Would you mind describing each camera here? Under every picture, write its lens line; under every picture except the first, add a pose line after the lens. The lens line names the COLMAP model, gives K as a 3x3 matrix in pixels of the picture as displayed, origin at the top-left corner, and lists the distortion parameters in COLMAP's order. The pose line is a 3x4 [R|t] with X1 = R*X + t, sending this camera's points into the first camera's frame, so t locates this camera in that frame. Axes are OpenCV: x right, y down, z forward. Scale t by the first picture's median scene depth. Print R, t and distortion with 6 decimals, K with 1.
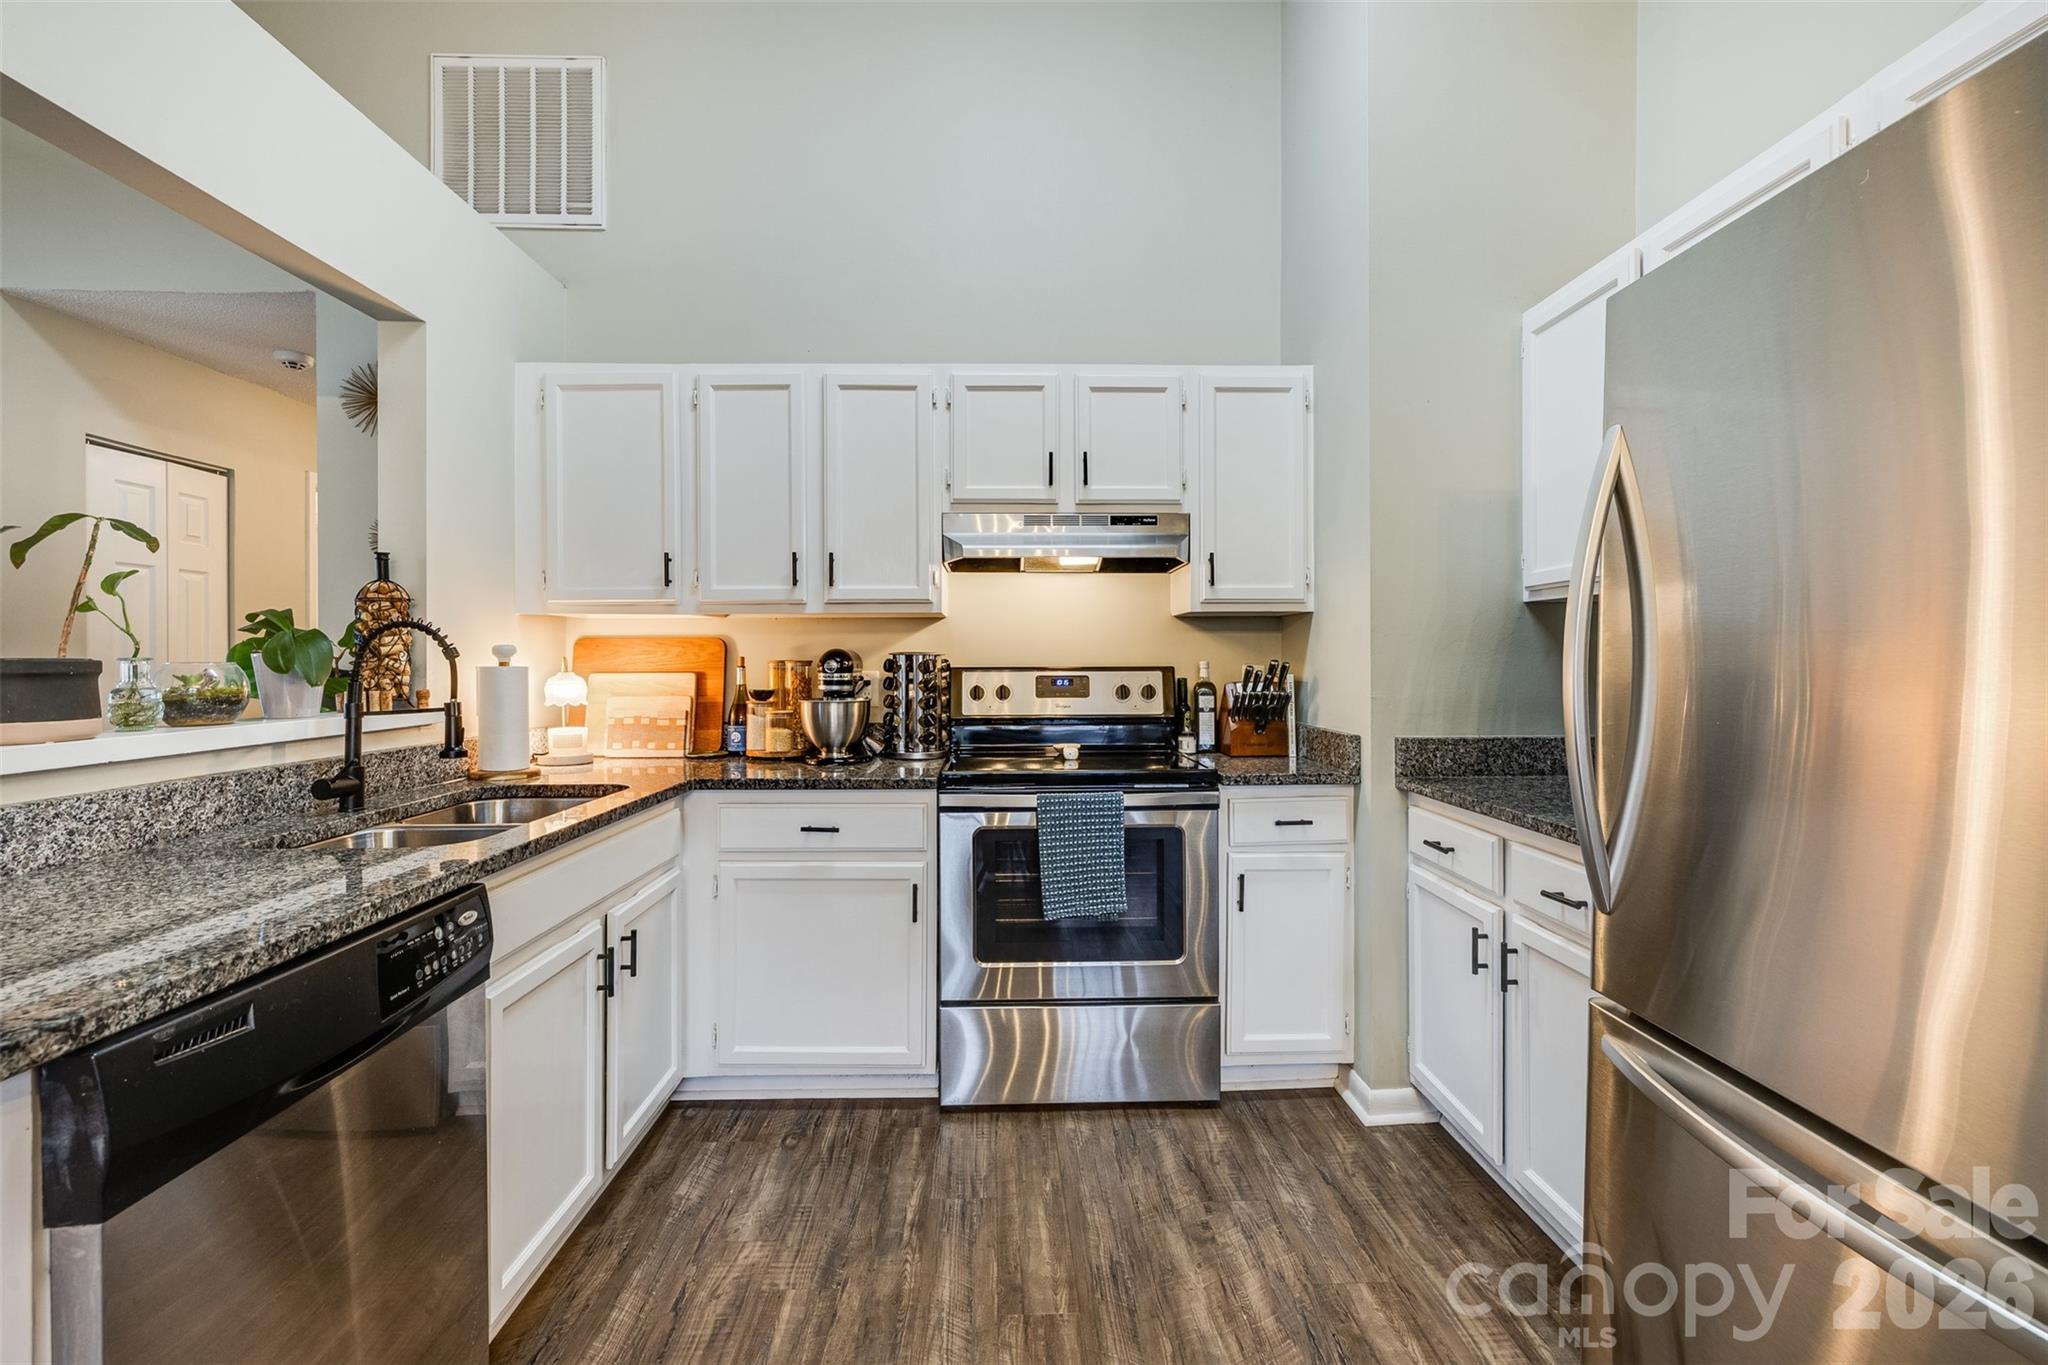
lens RADIAL K [[863.9, 0, 1024.4], [0, 863.9, 662.5], [0, 0, 1]] dist [0.002525, 0.000451]
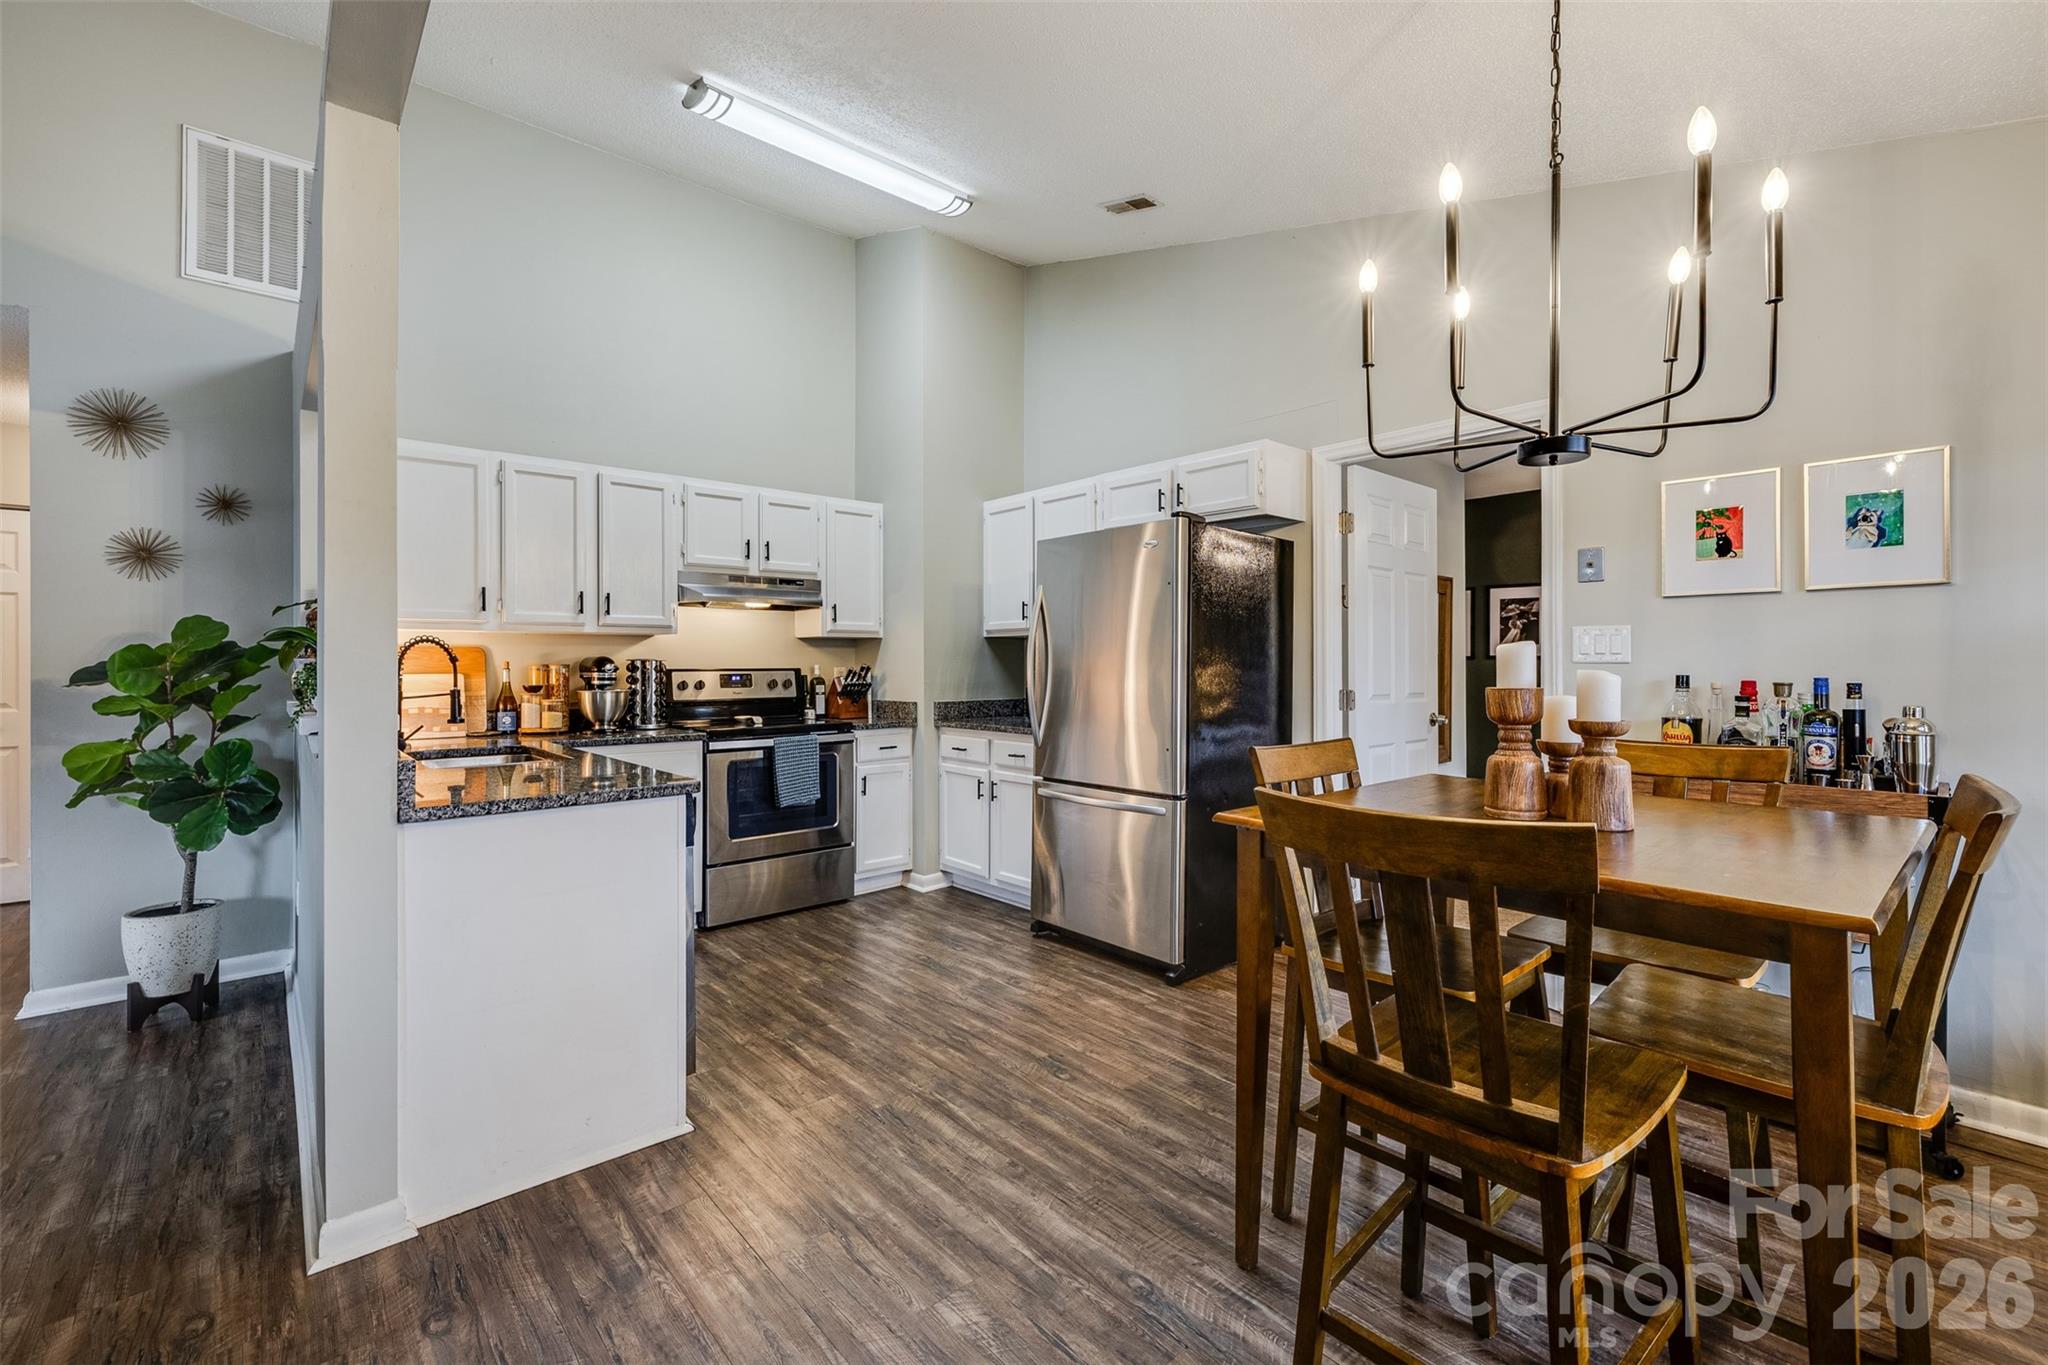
lens RADIAL K [[863.9, 0, 1019.9], [0, 863.9, 668.5], [0, 0, 1]] dist [0.002525, 0.000451]
pose [[0.772270, -0.002007, 0.635292, -0.617223], [0.002359, 0.999997, 0.000291, 0.006525], [-0.635291, 0.001274, 0.772272, -0.614280]]
